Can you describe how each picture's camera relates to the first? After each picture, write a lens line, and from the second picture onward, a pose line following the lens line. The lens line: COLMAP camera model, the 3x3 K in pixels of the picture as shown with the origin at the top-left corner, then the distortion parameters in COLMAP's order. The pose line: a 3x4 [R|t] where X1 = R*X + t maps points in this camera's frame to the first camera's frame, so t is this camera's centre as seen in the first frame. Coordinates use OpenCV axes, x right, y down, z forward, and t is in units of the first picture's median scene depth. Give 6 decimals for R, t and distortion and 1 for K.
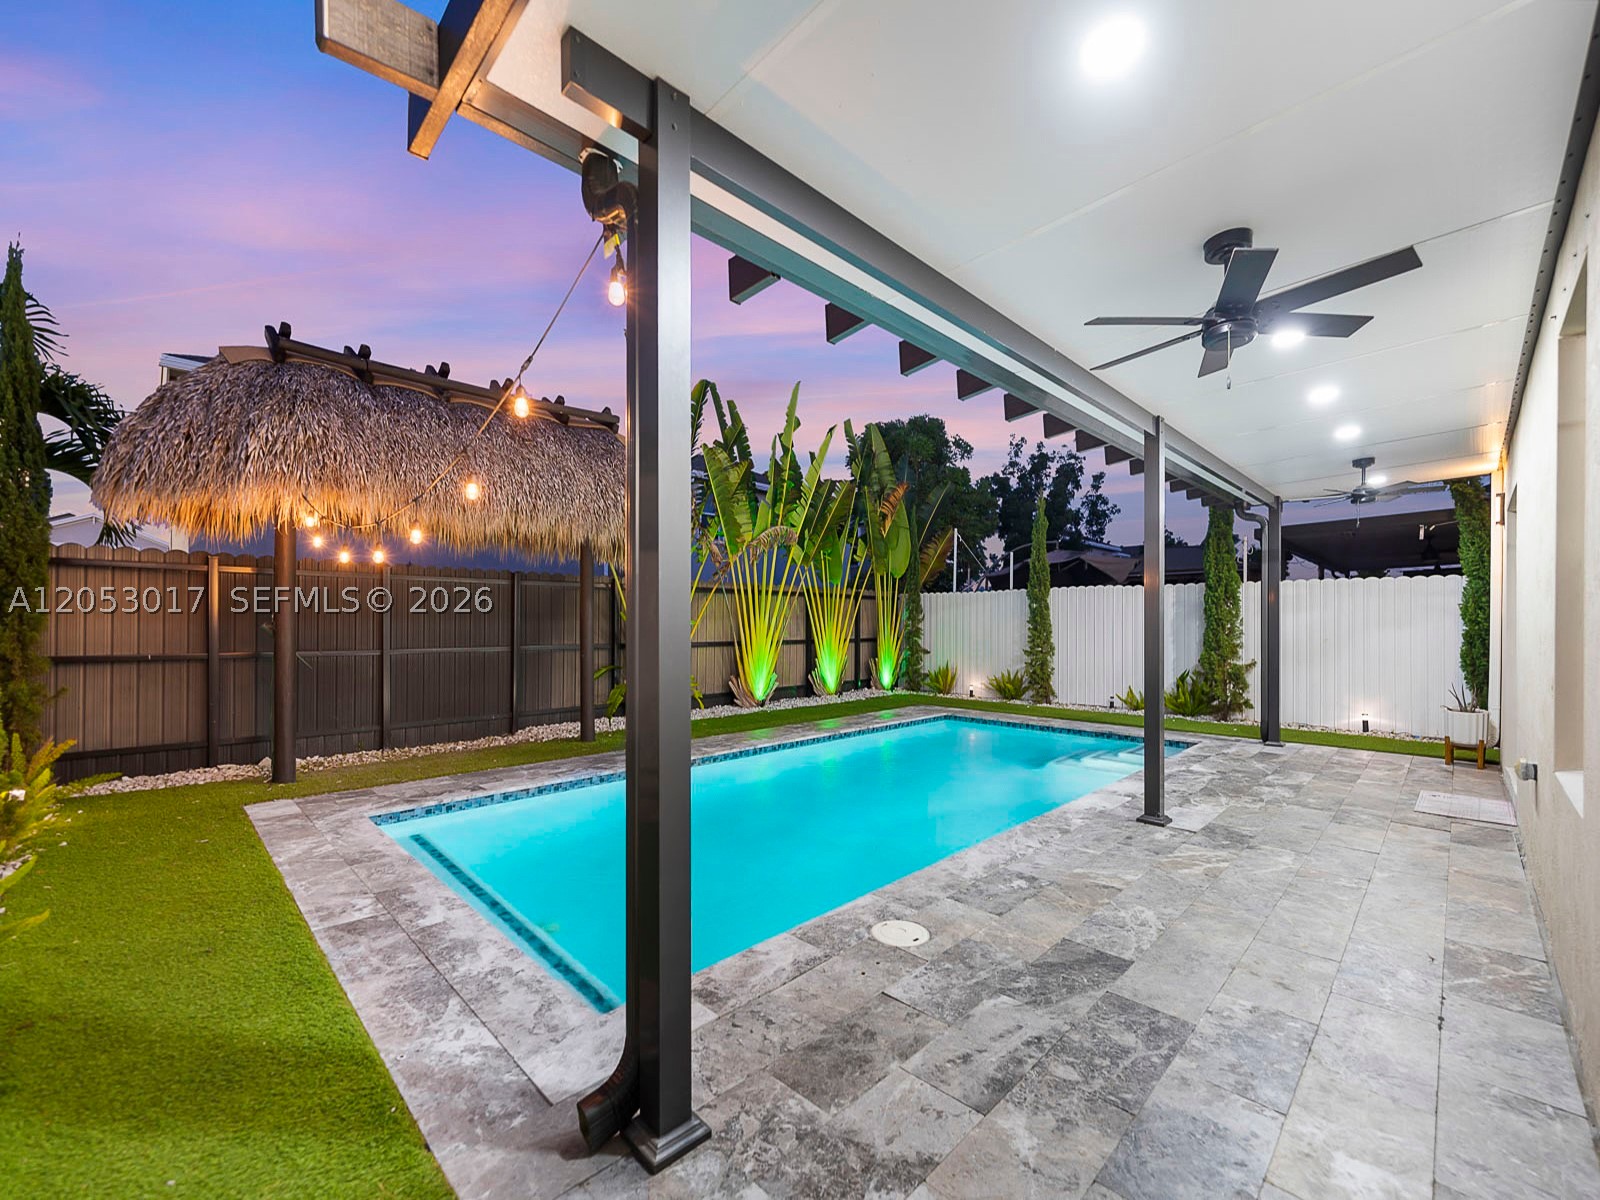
lens RADIAL K [[666.2, 0, 795.3], [0, 666.2, 618.2], [0, 0, 1]] dist [-0.001454, -0.000113]
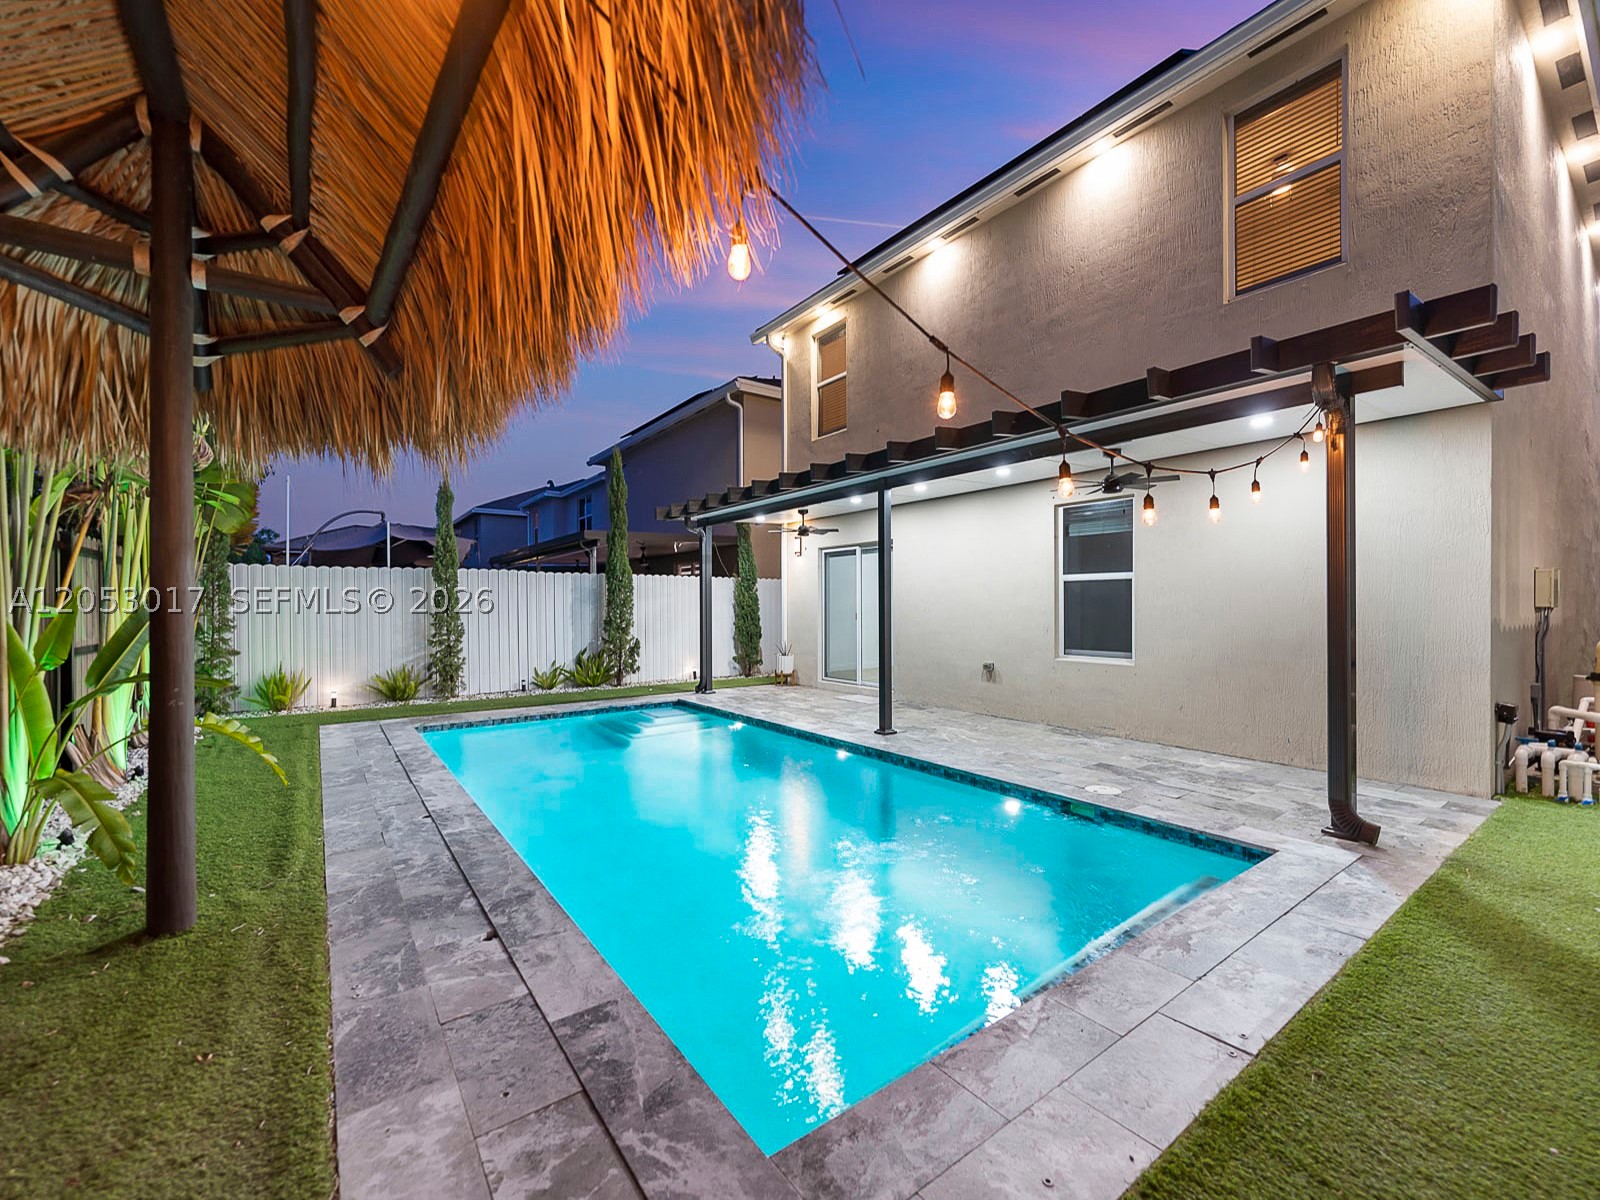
lens RADIAL K [[649.3, 0, 797.4], [0, 649.3, 604.1], [0, 0, 1]] dist [-0.002069, -0.000099]
pose [[0.156553, -0.004223, 0.987661, -0.940399], [-0.000723, 0.999990, 0.004390, -0.010320], [-0.987669, -0.001402, 0.156548, 0.876168]]
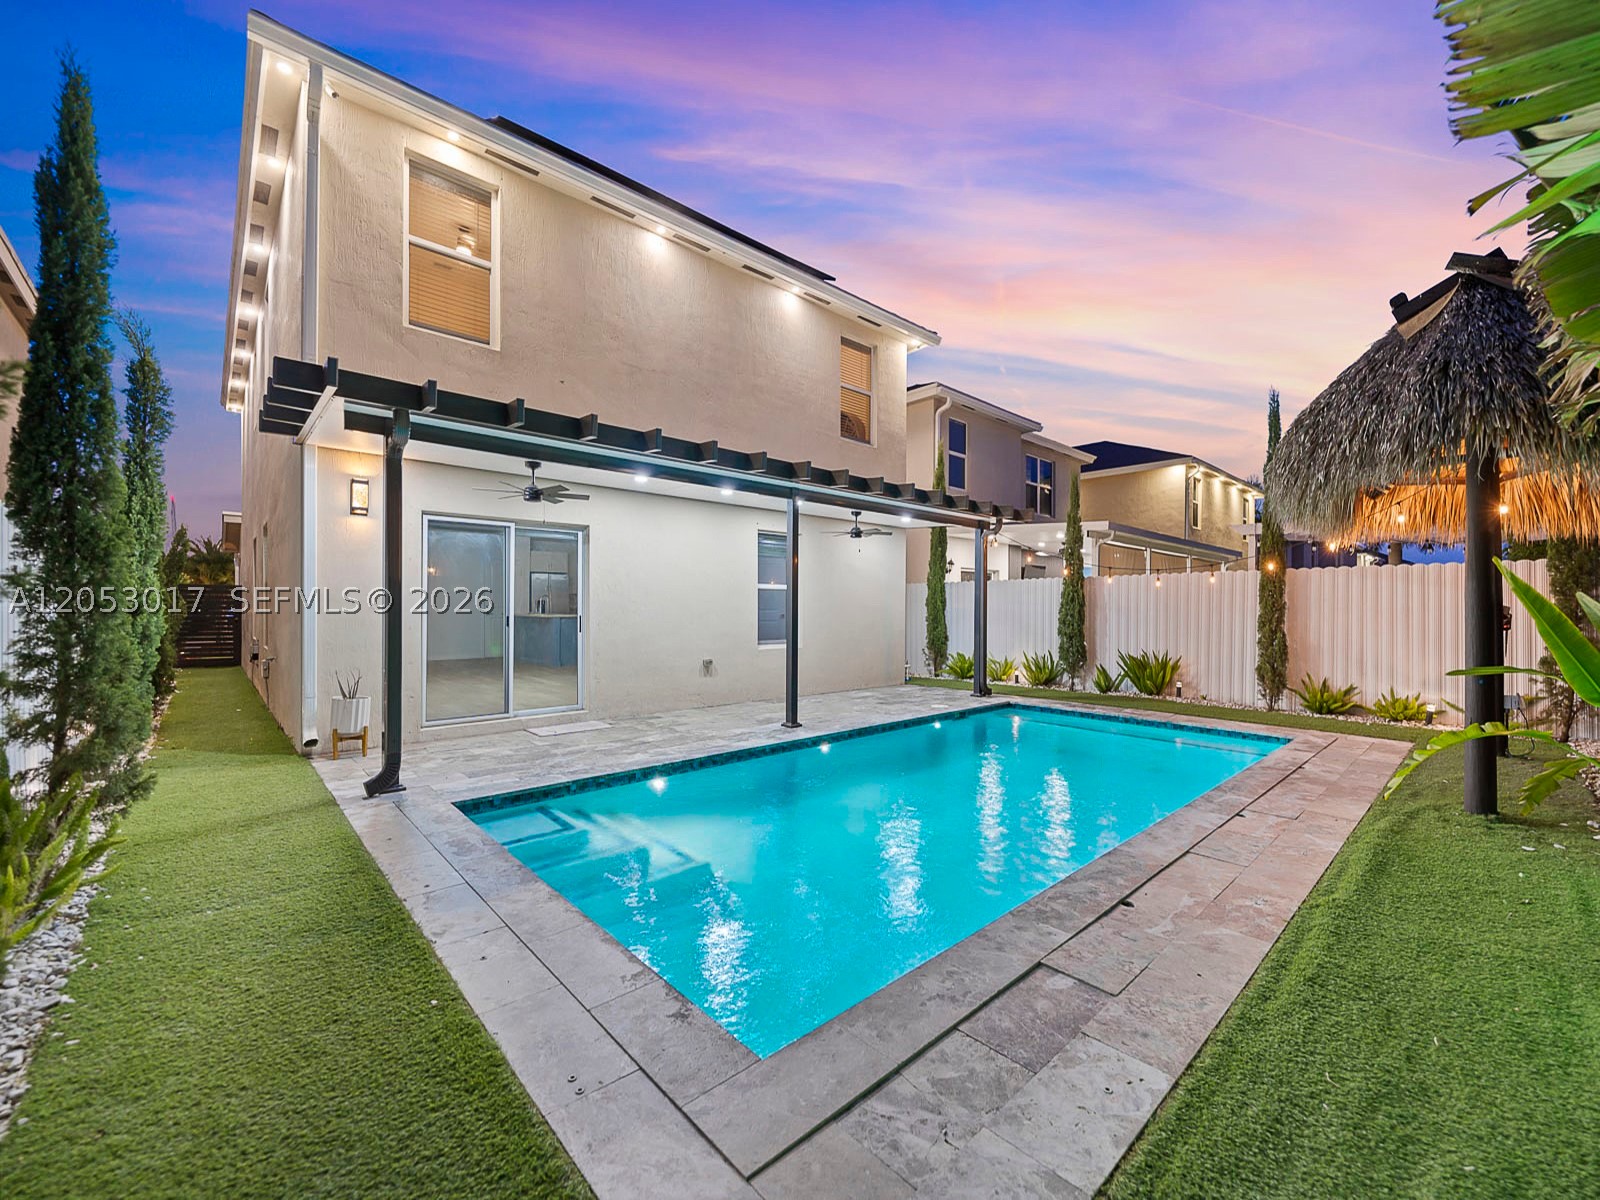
lens RADIAL K [[649.3, 0, 797.4], [0, 649.3, 604.1], [0, 0, 1]] dist [-0.002069, -0.000099]
pose [[-0.999167, -0.007272, 0.040149, 0.418919], [-0.007797, 0.999886, -0.012940, 0.014616], [-0.040050, -0.013243, -0.999110, 2.419472]]
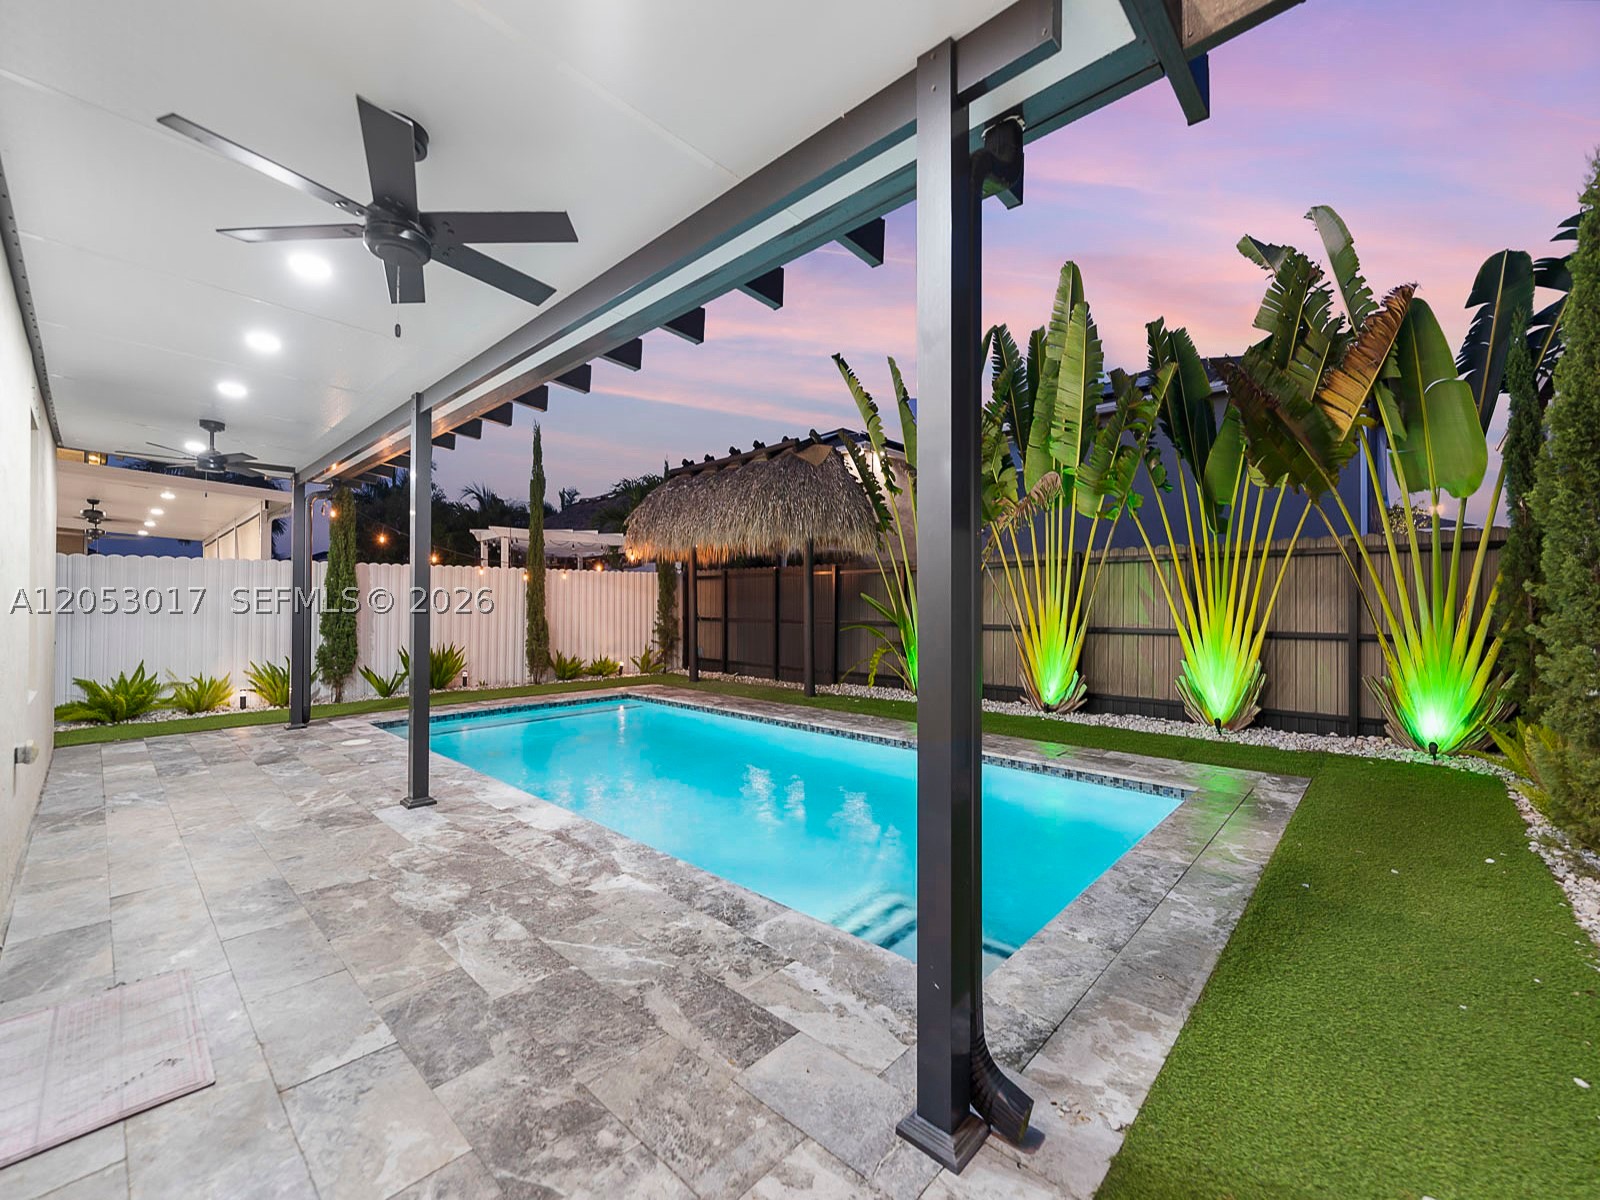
lens RADIAL K [[649.3, 0, 797.4], [0, 649.3, 604.1], [0, 0, 1]] dist [-0.002069, -0.000099]
pose [[0.041816, -0.000659, -0.999125, 1.388444], [0.007549, 0.999971, -0.000343, 0.013051], [0.999097, -0.007529, 0.041820, 1.388602]]
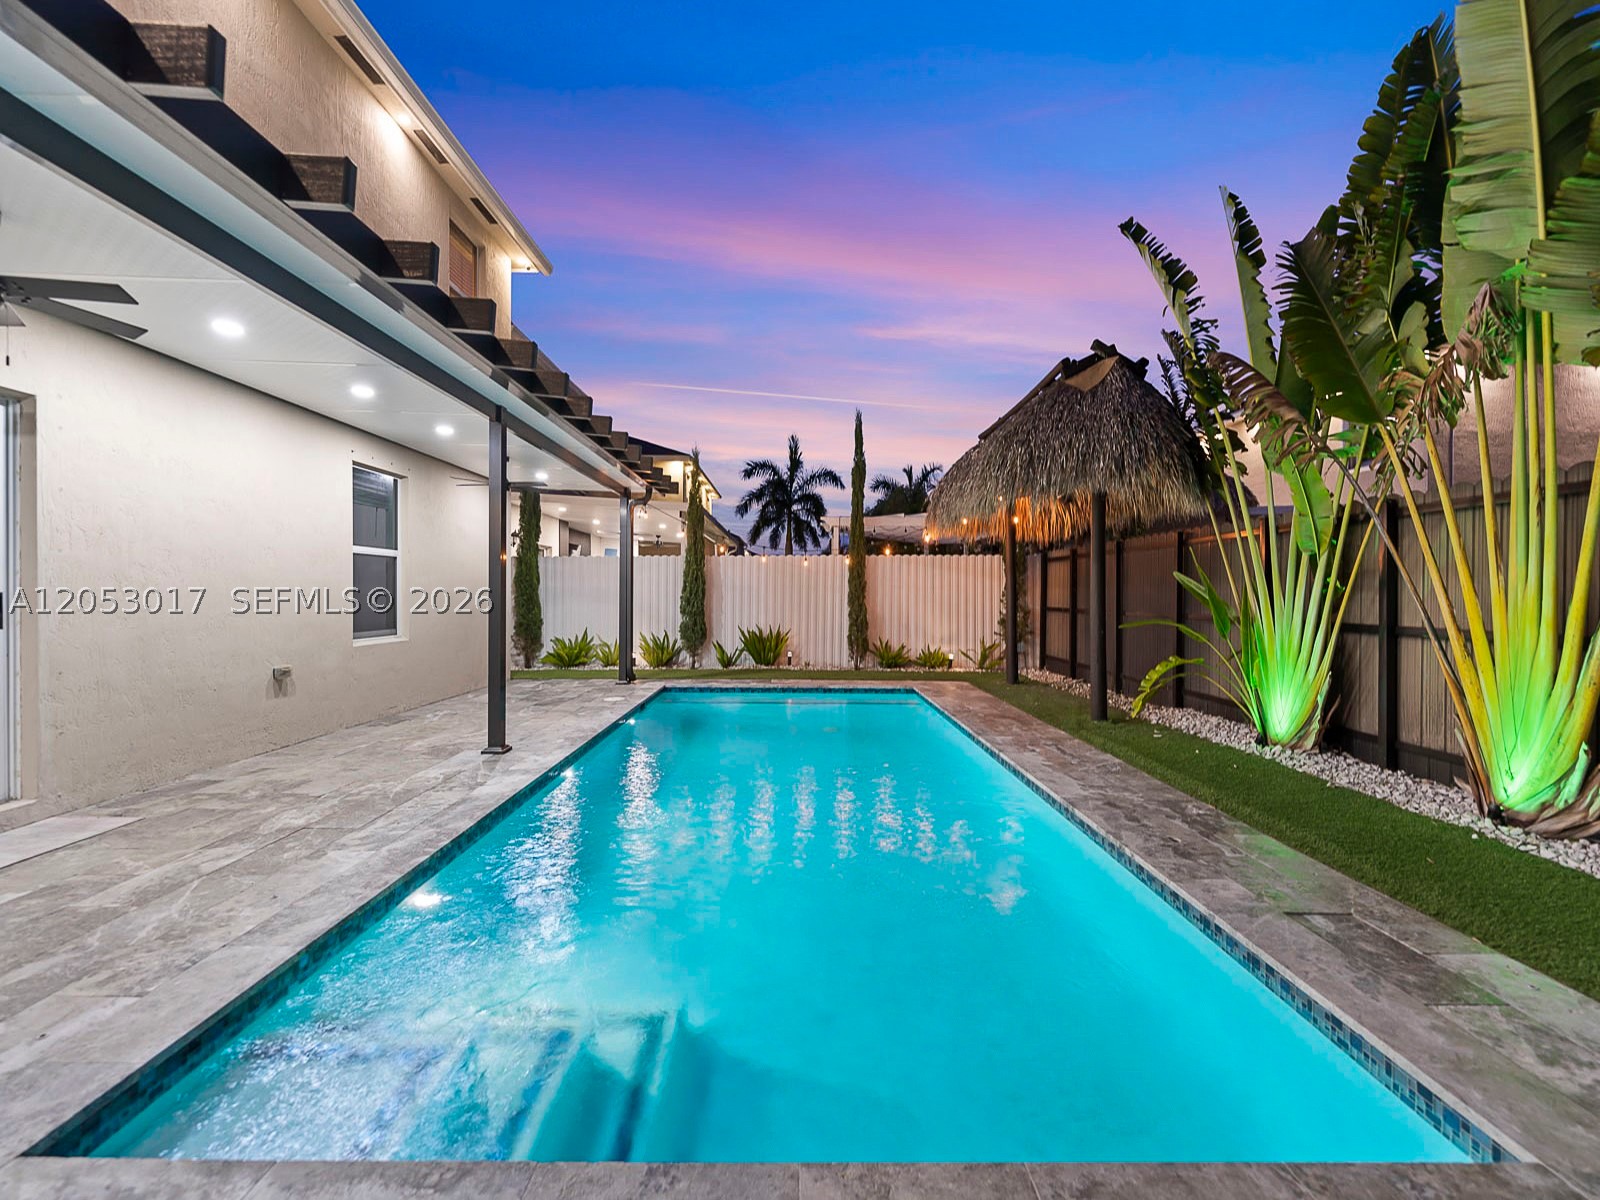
lens RADIAL K [[648.6, 0, 794.8], [0, 648.6, 599.3], [0, 0, 1]] dist [0.000918, -0.000197]
pose [[-0.700825, 0.001205, -0.713332, 0.899480], [0.000639, 0.999999, 0.001062, 0.032674], [0.713333, 0.000289, -0.700826, 1.985339]]
